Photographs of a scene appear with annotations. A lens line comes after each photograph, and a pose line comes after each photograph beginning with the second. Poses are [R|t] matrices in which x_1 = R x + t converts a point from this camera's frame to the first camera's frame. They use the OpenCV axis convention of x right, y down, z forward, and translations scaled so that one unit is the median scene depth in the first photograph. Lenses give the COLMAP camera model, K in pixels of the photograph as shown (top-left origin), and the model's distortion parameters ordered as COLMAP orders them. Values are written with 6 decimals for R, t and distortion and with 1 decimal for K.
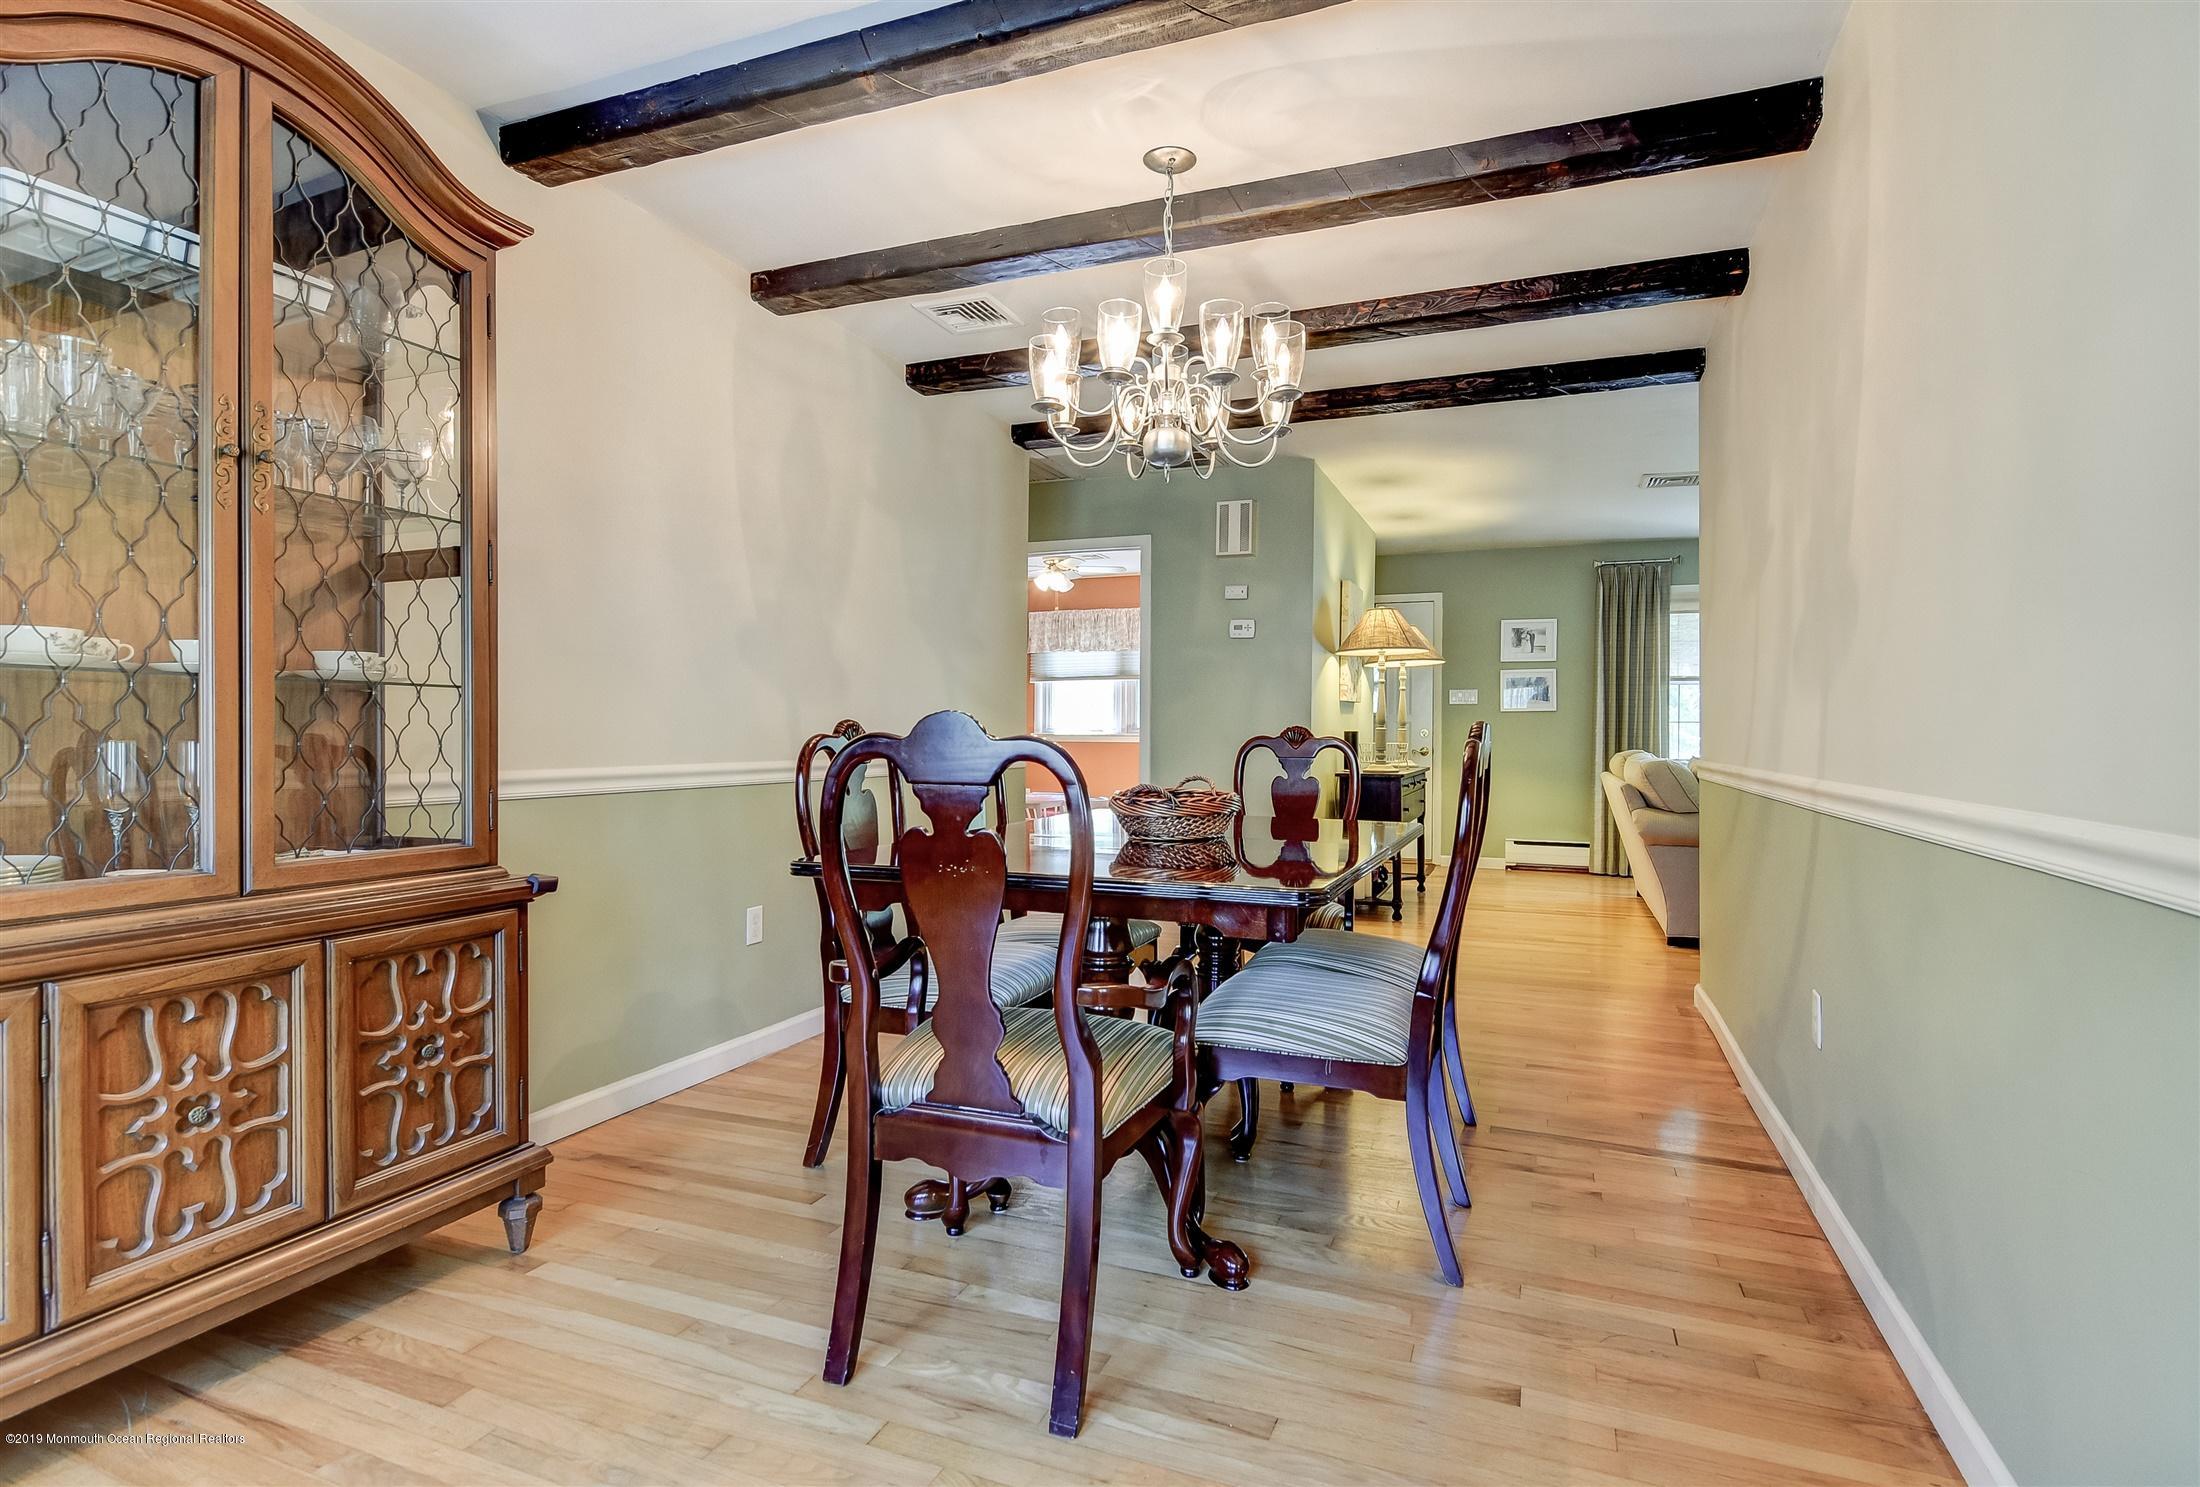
lens RADIAL K [[1089.1, 0, 1100.0], [0, 1089.1, 743.5], [0, 0, 1]] dist [0.000653, -0.000066]
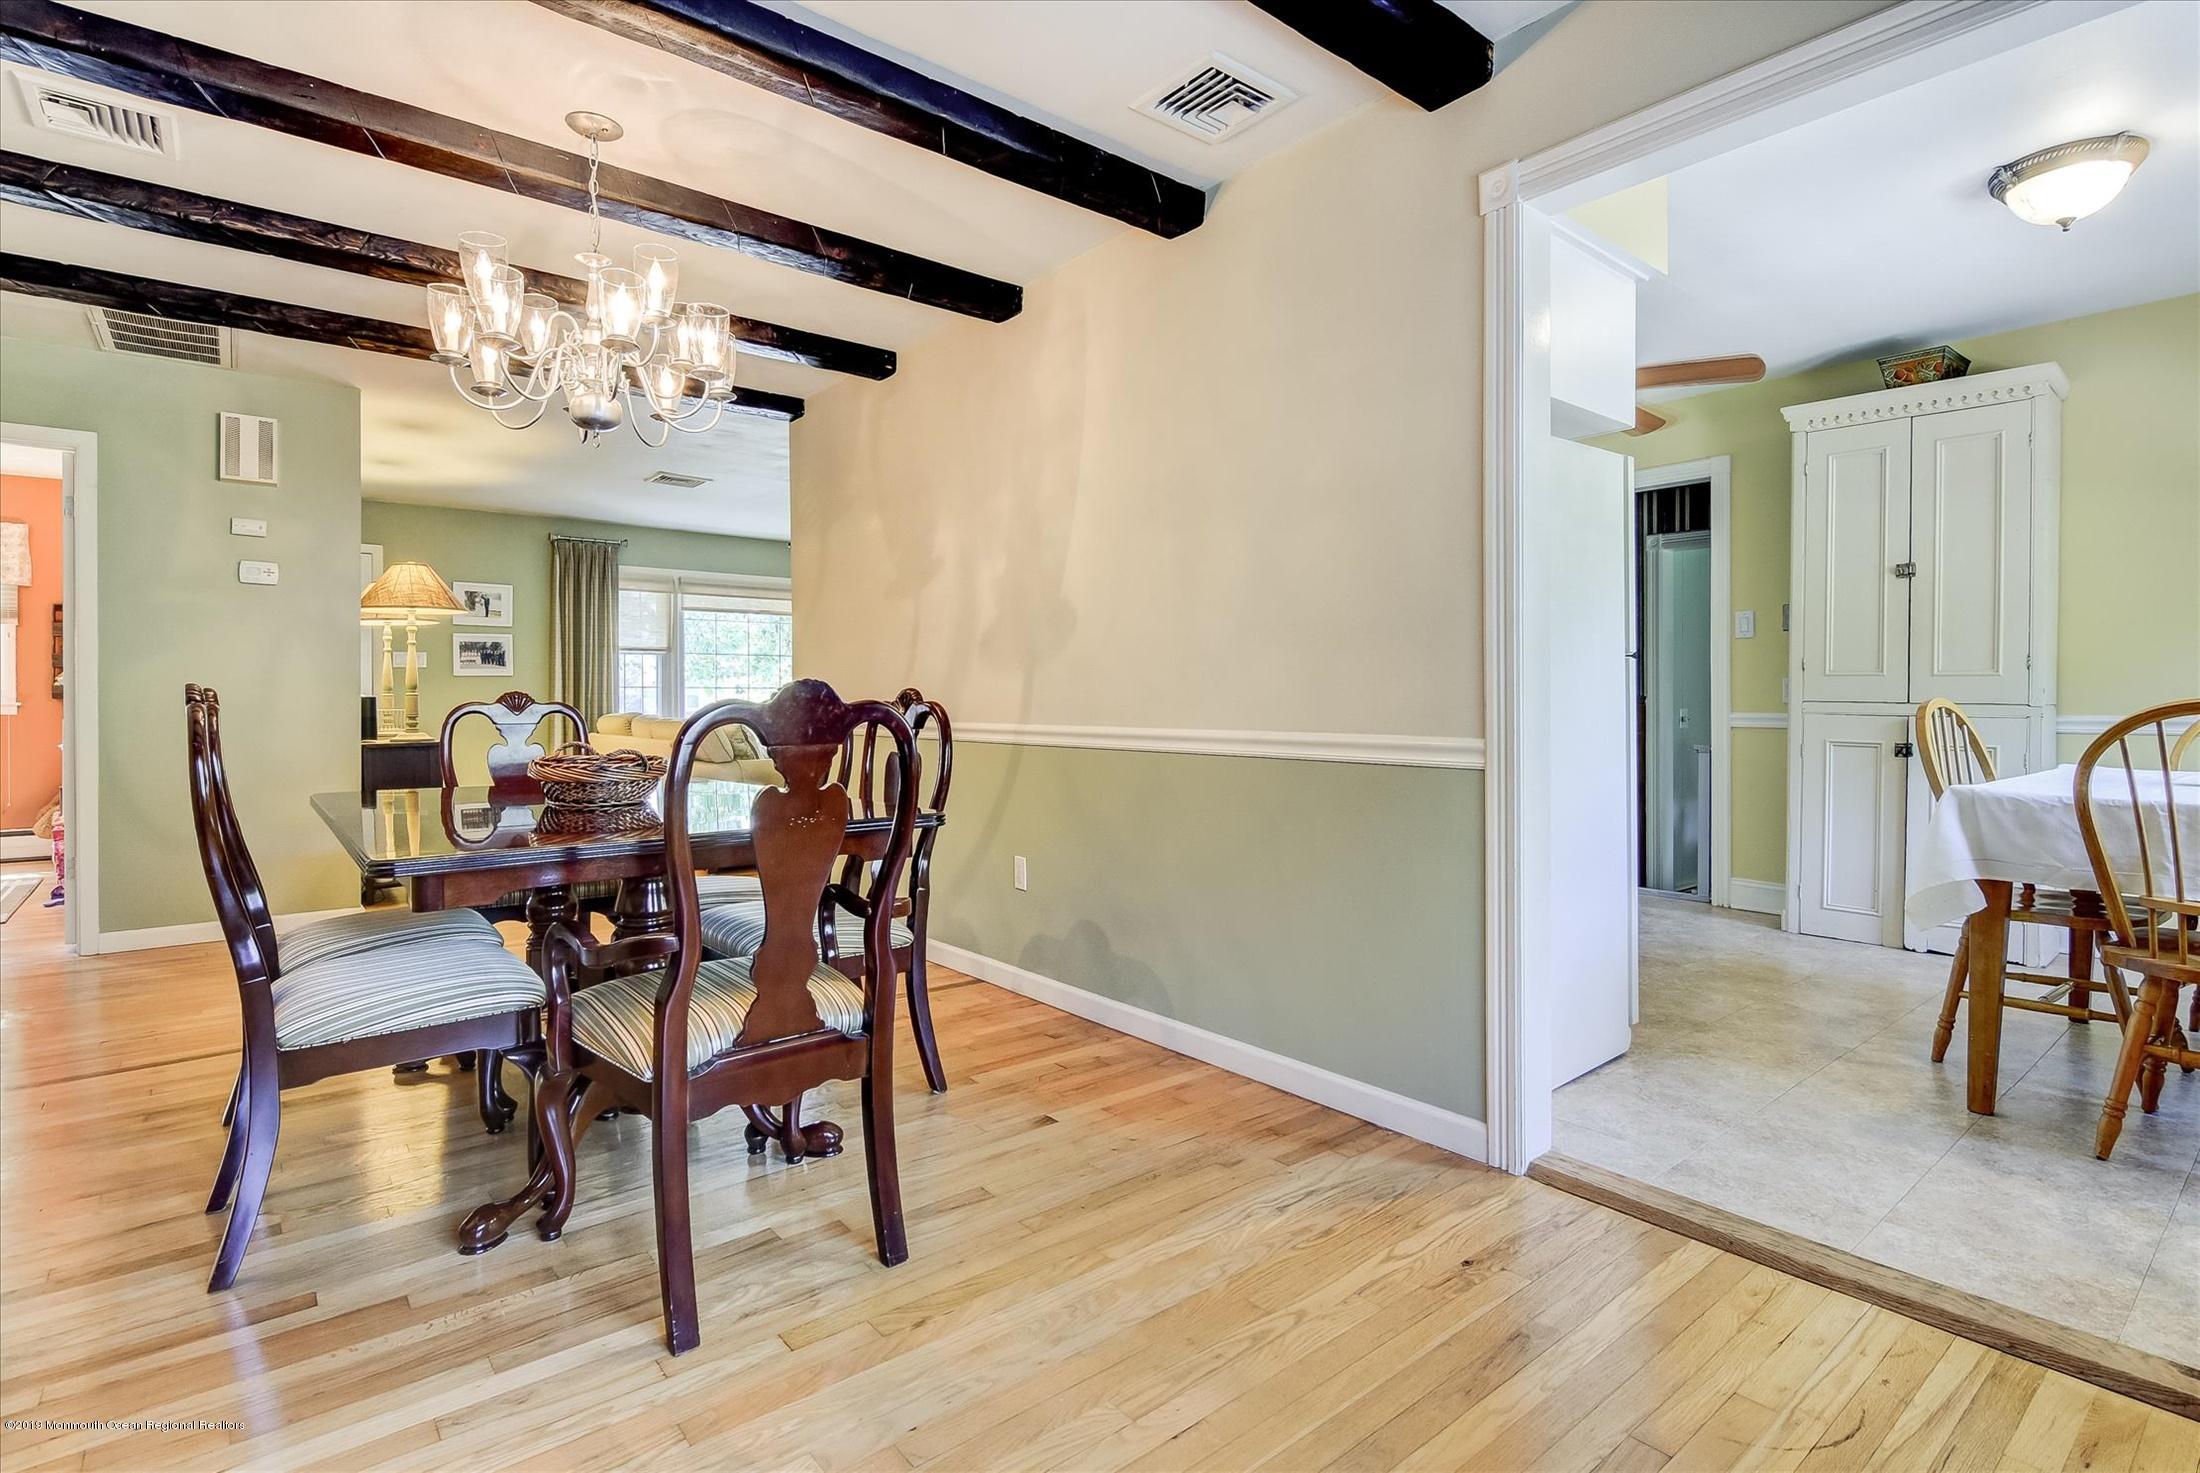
lens RADIAL K [[1064.3, 0, 1097.5], [0, 1064.3, 722.1], [0, 0, 1]] dist [0.003200, -0.013402]
pose [[0.482358, -0.024429, 0.875634, -0.531873], [0.012263, 0.999701, 0.021136, -0.003152], [-0.875888, 0.000543, 0.482513, 0.115357]]
